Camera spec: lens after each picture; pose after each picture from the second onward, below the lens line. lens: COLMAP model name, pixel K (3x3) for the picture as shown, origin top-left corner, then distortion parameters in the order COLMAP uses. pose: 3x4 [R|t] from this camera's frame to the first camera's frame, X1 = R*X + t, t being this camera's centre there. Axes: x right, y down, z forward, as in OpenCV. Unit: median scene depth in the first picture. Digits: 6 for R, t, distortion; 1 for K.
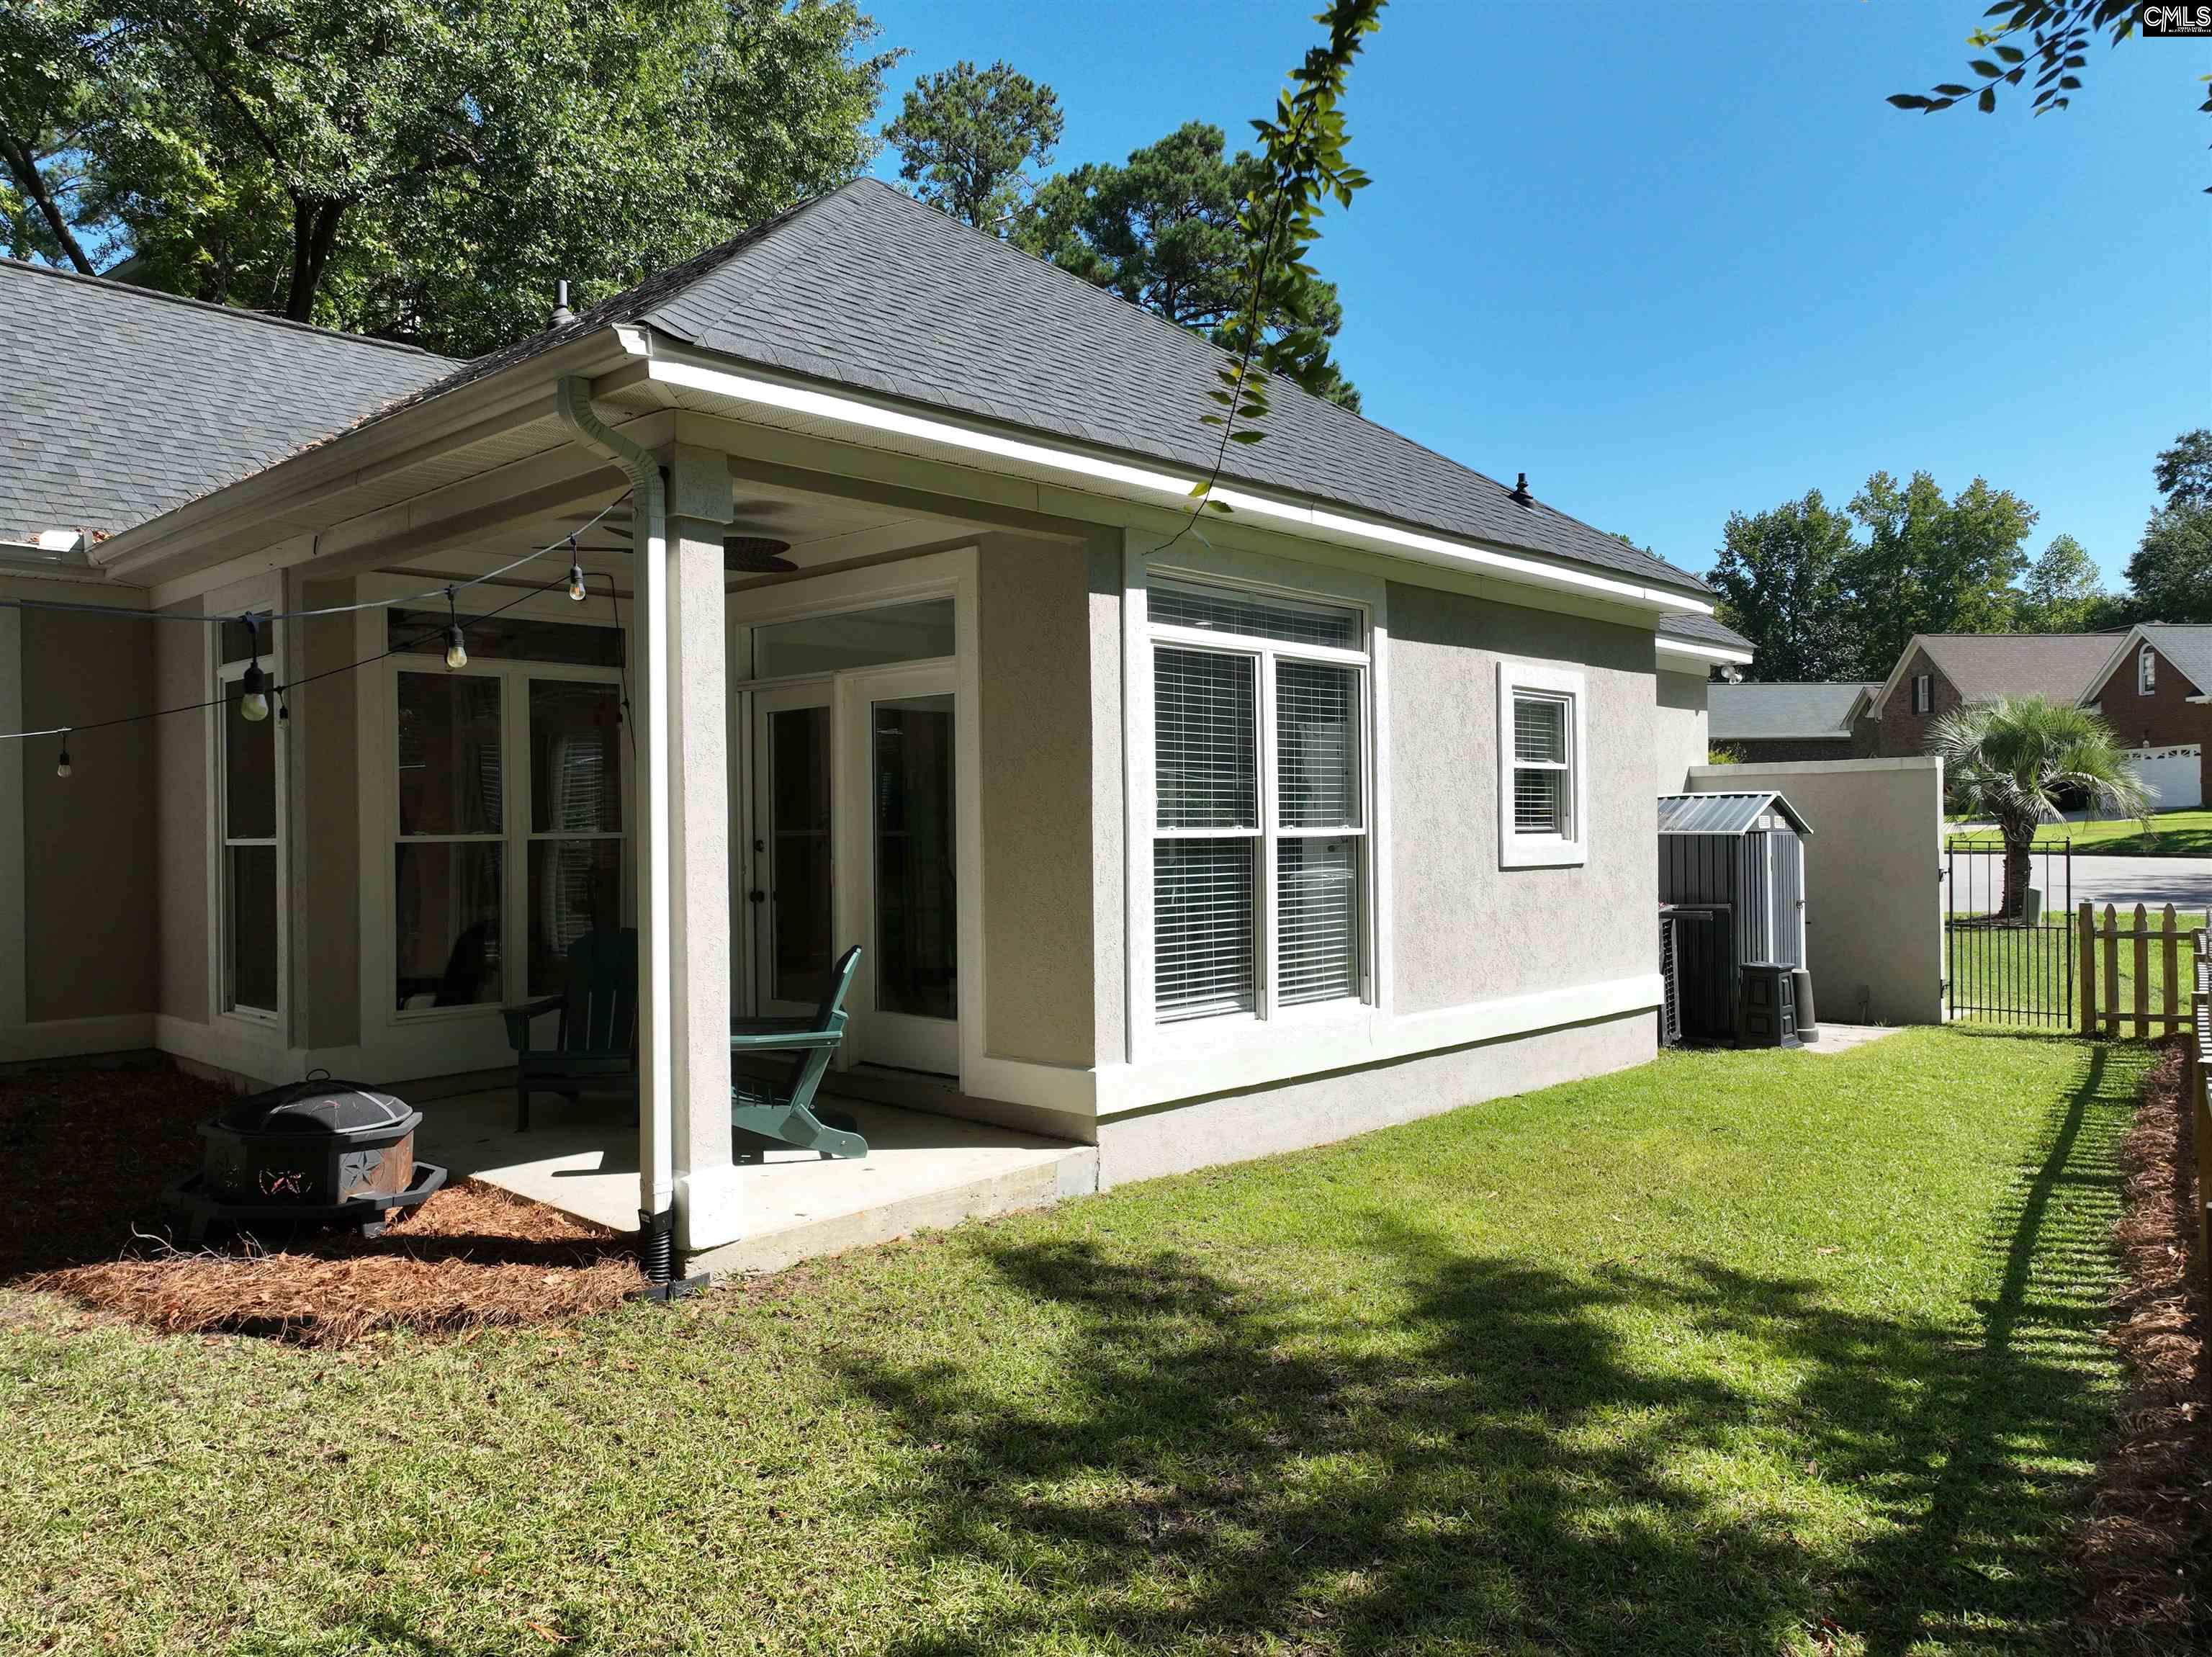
lens RADIAL K [[1582.3, 0, 1106.0], [0, 1582.3, 828.5], [0, 0, 1]] dist [0.001004, 0.011224]
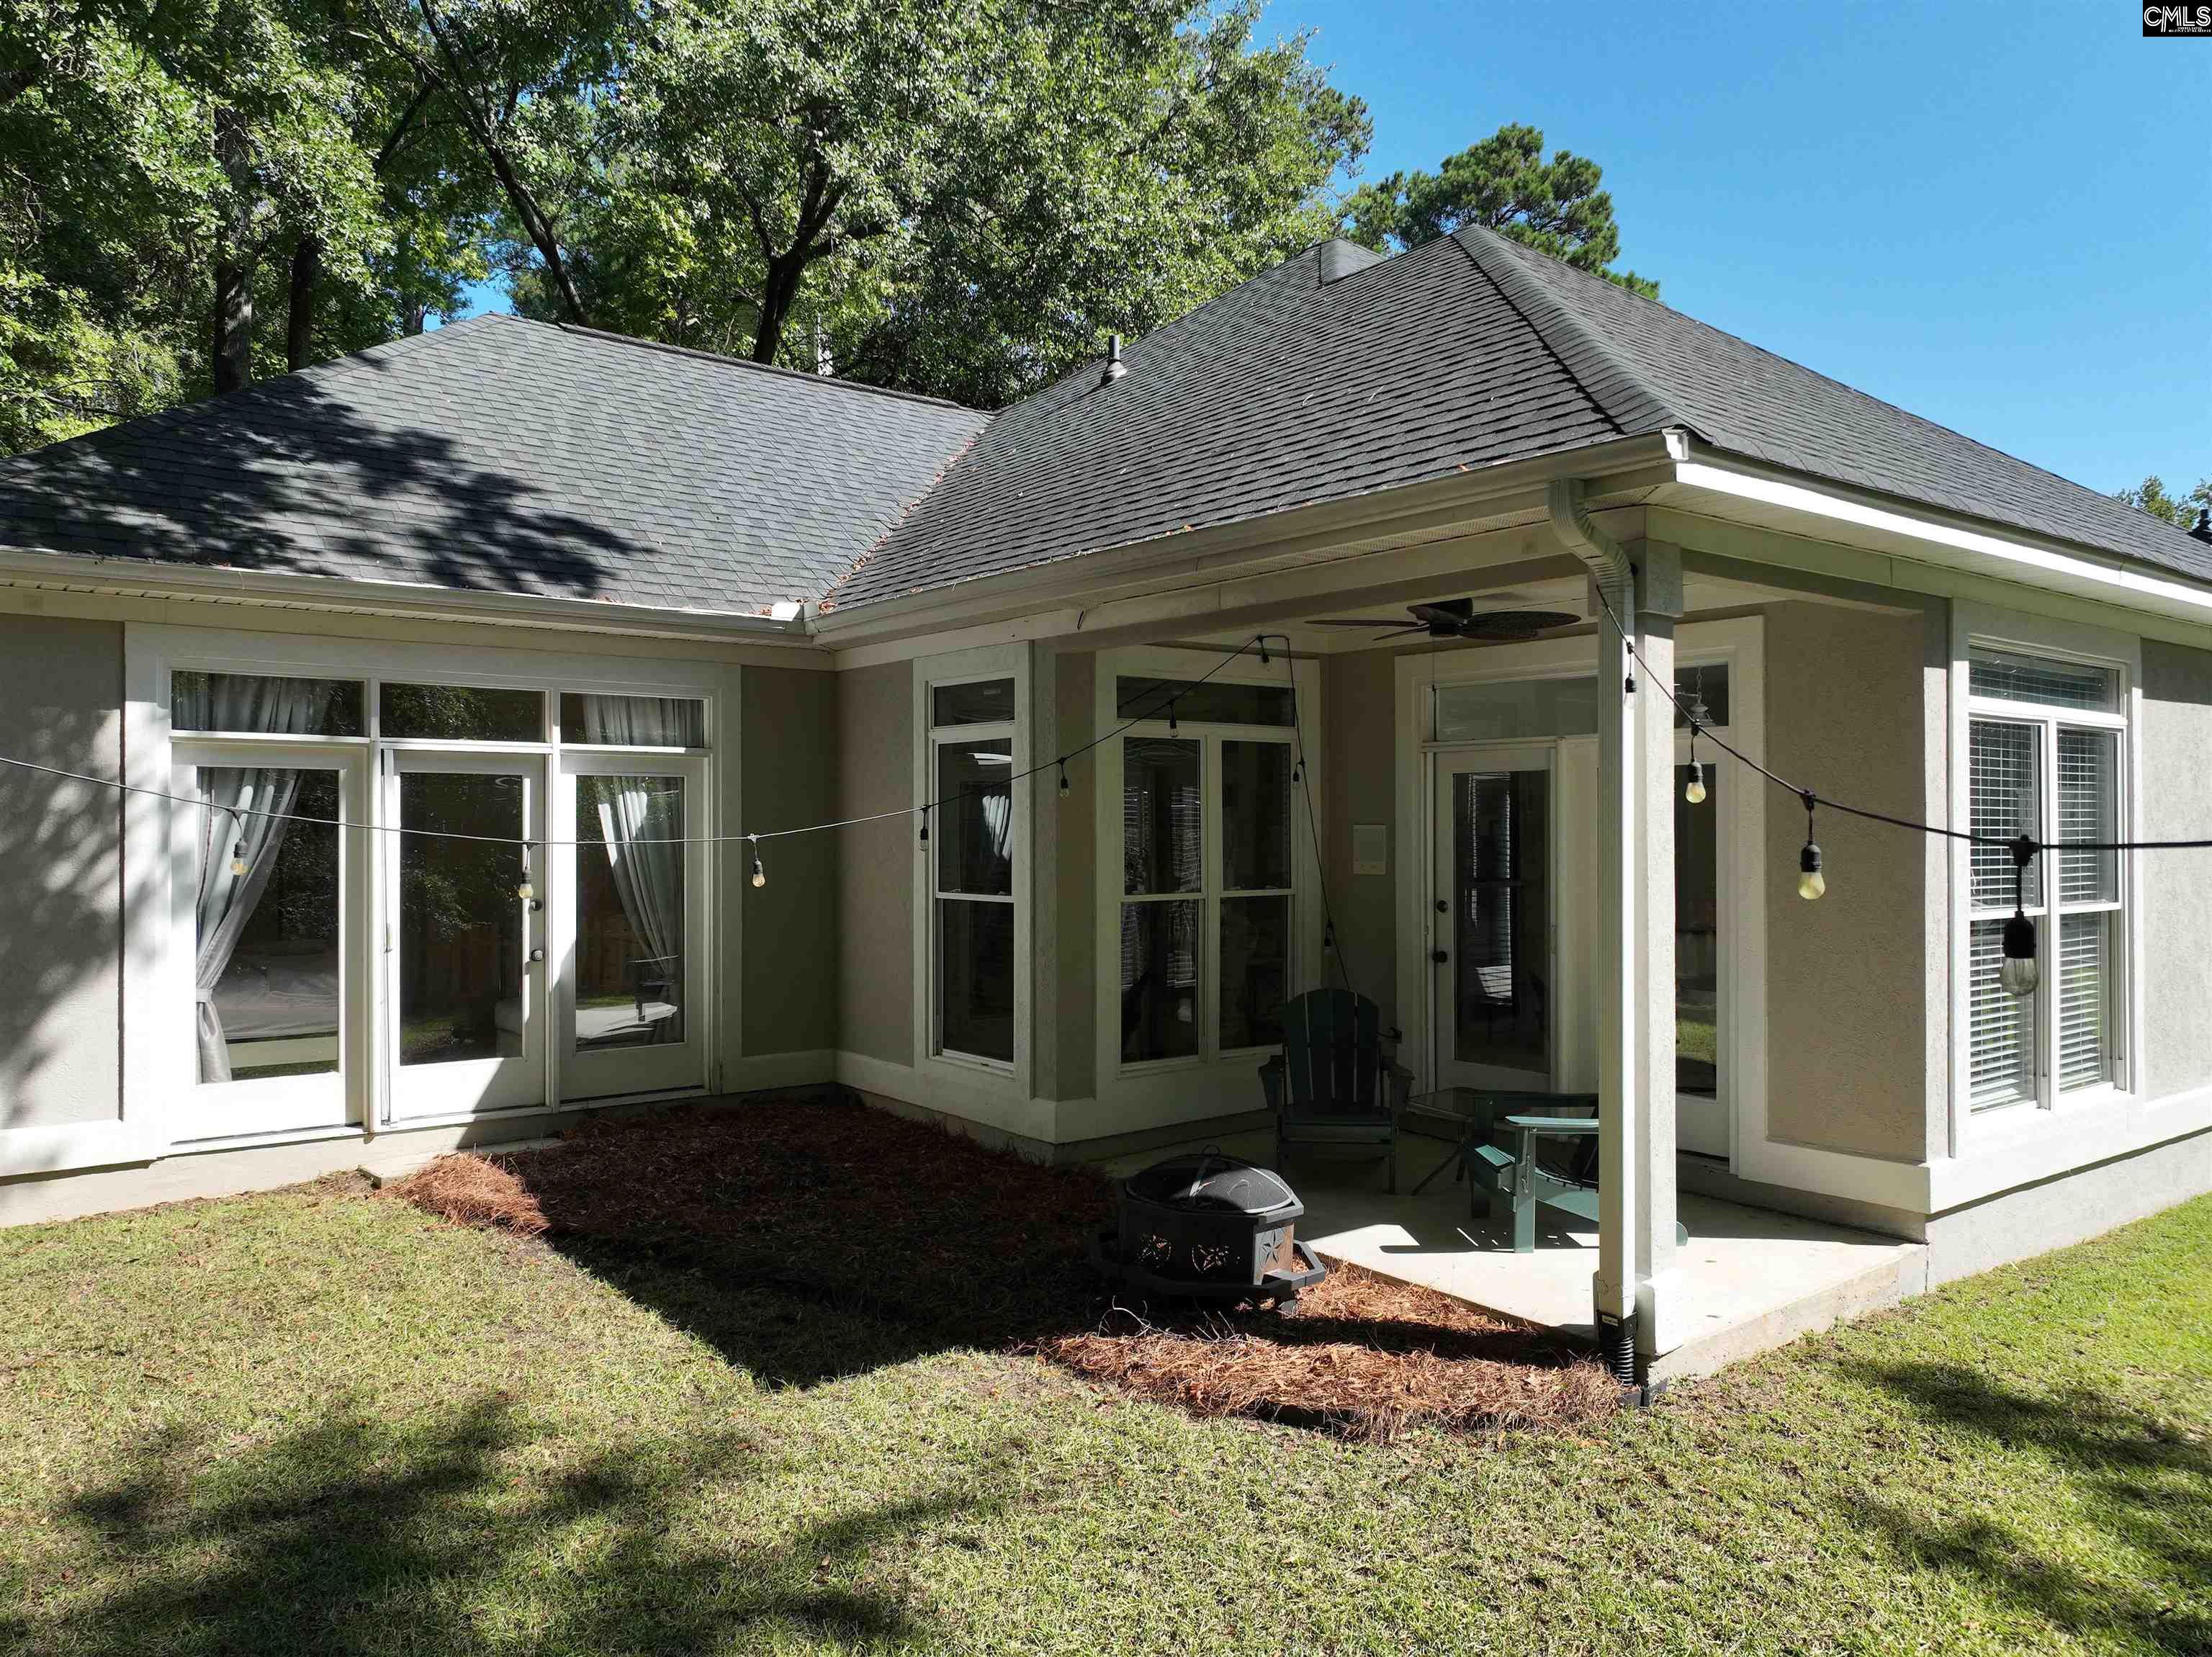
lens RADIAL K [[1565.4, 0, 1106.0], [0, 1565.4, 828.5], [0, 0, 1]] dist [0.002967, 0.007382]
pose [[0.987966, 0.010507, -0.154313, -0.289324], [-0.010664, 0.999943, -0.000192, -0.037542], [0.154302, 0.001836, 0.988022, -0.013125]]
